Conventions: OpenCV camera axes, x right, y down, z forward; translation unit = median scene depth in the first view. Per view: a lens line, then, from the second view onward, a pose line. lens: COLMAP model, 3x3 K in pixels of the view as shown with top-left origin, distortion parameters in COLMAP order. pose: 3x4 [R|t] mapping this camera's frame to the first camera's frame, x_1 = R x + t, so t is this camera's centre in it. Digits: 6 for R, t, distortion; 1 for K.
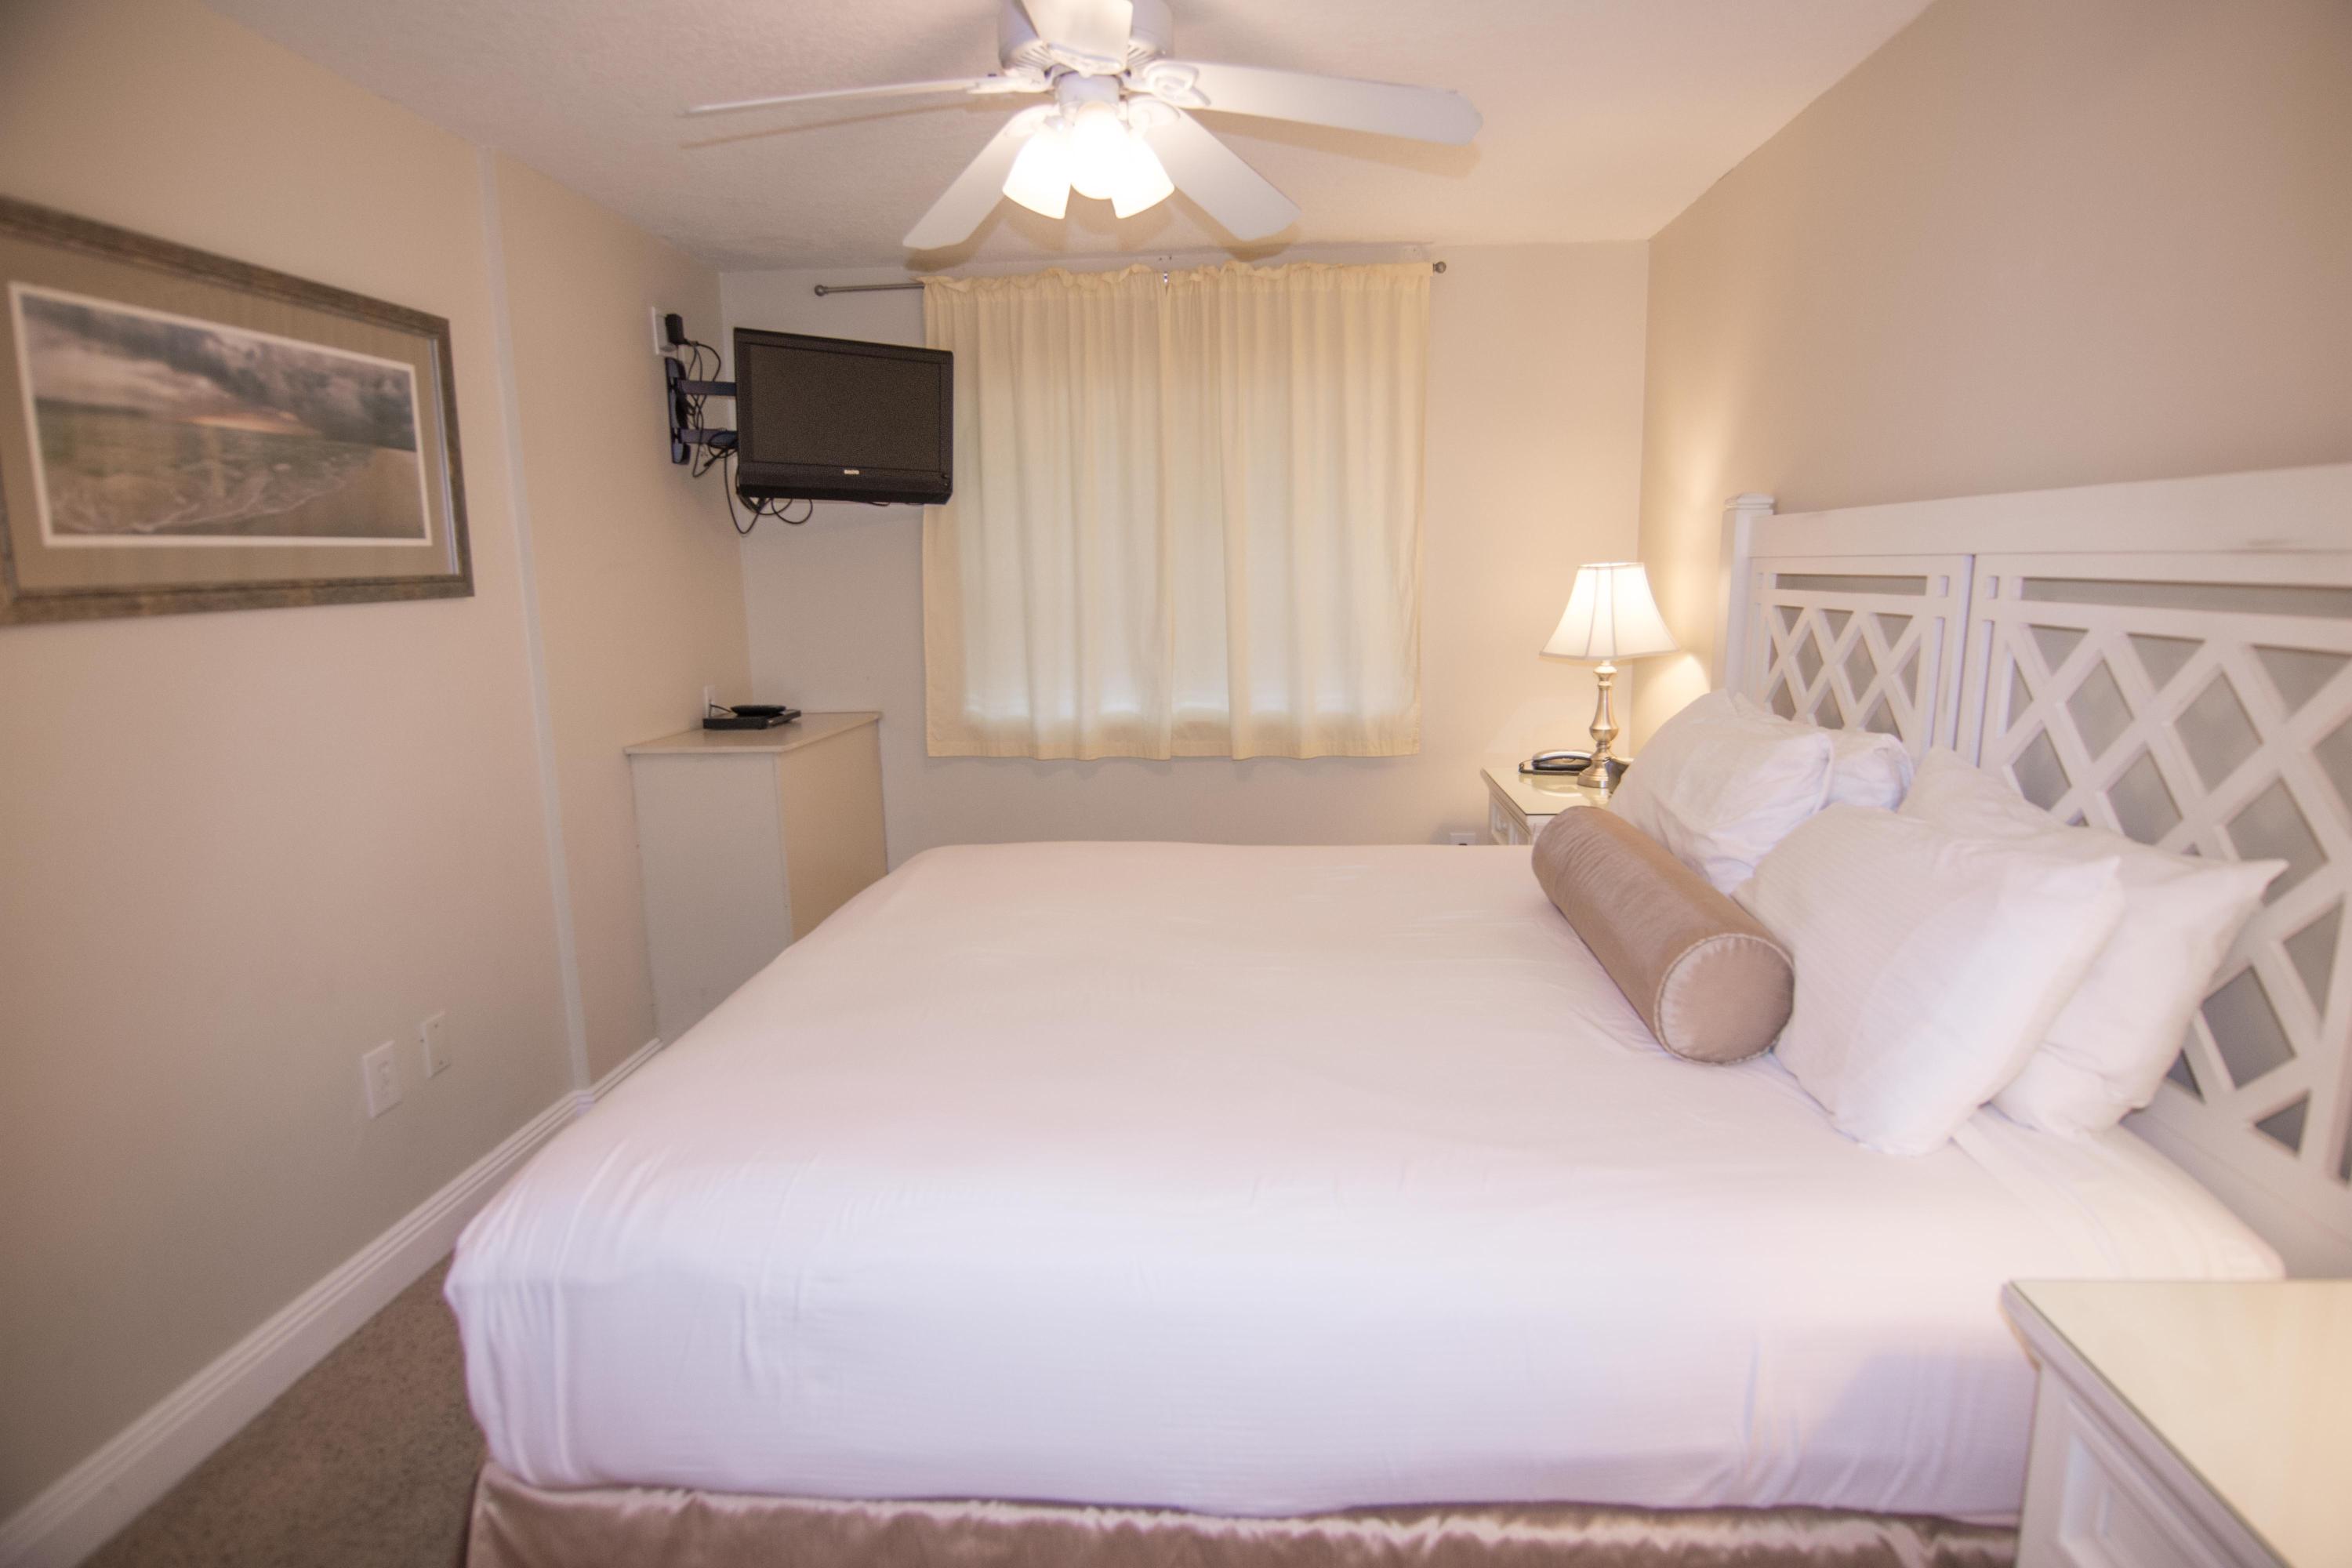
lens RADIAL K [[1263.4, 0, 1187.1], [0, 1263.4, 785.4], [0, 0, 1]] dist [0.006185, -0.021175]
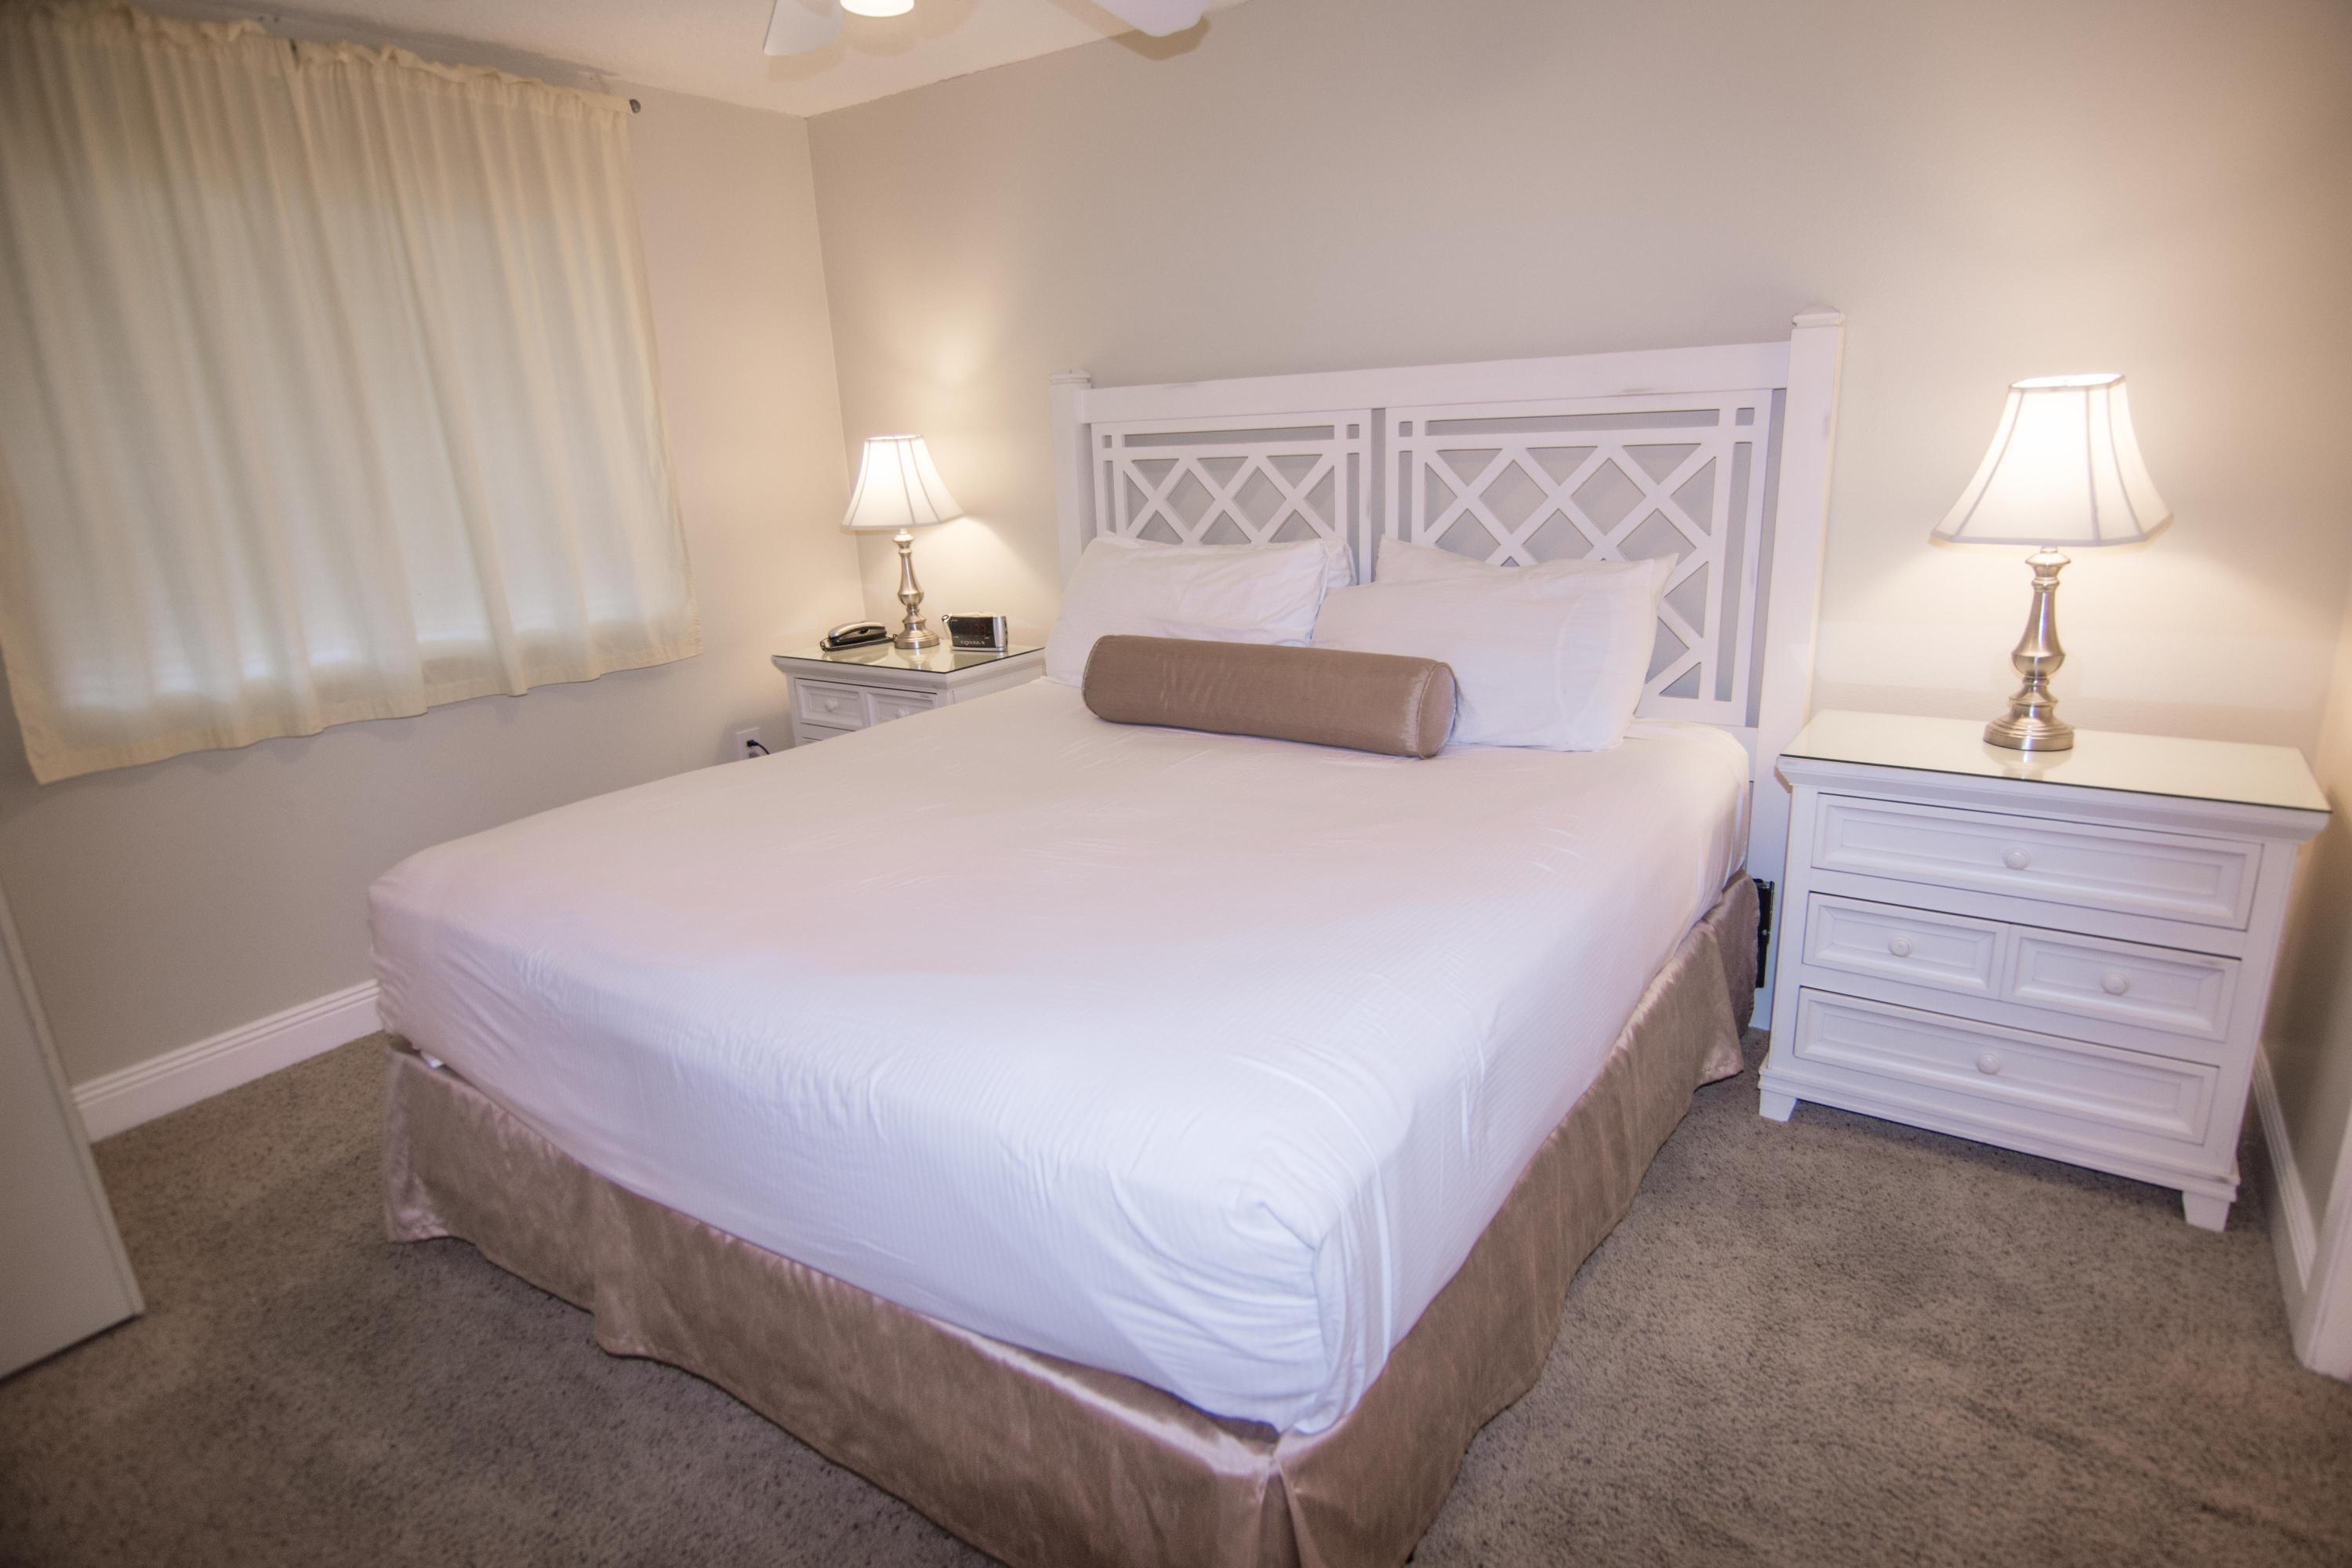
lens RADIAL K [[1263.4, 0, 1191.2], [0, 1263.4, 792.6], [0, 0, 1]] dist [0.006185, -0.021175]
pose [[0.518333, -0.244405, 0.819510, -0.441918], [0.182028, 0.967862, 0.173518, -0.022766], [-0.835582, 0.059233, 0.546164, 0.212031]]
